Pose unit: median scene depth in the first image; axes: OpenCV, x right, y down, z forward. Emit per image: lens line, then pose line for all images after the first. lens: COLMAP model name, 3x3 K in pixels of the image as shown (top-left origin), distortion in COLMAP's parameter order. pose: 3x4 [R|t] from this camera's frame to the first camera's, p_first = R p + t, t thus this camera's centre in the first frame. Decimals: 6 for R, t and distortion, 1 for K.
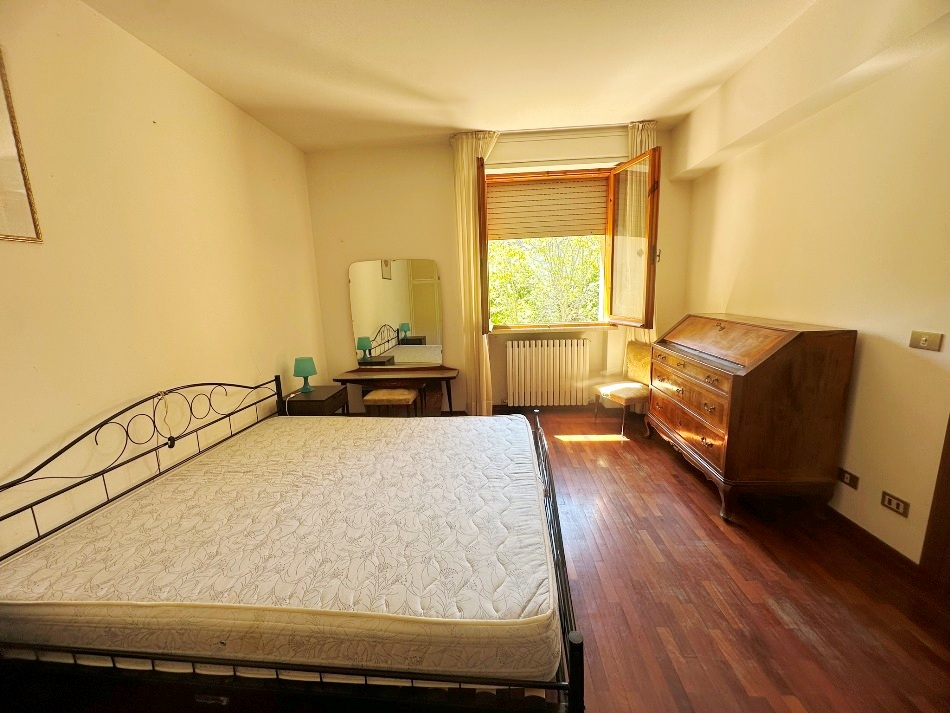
lens RADIAL K [[377.9, 0, 476.6], [0, 377.9, 356.4], [0, 0, 1]] dist [-0.003999, -0.000436]
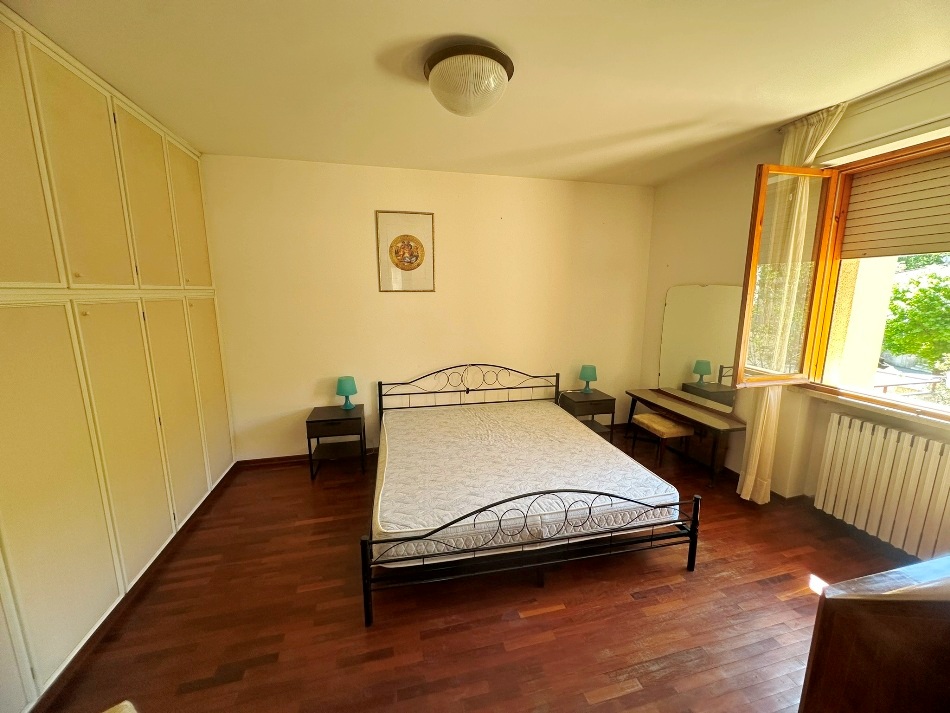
lens RADIAL K [[377.9, 0, 475.2], [0, 377.9, 358.3], [0, 0, 1]] dist [-0.003999, -0.000436]
pose [[0.308221, 0.205817, -0.928784, 0.708893], [-0.185359, 0.970597, 0.153571, -0.174421], [0.933082, 0.124824, 0.337309, 0.281268]]
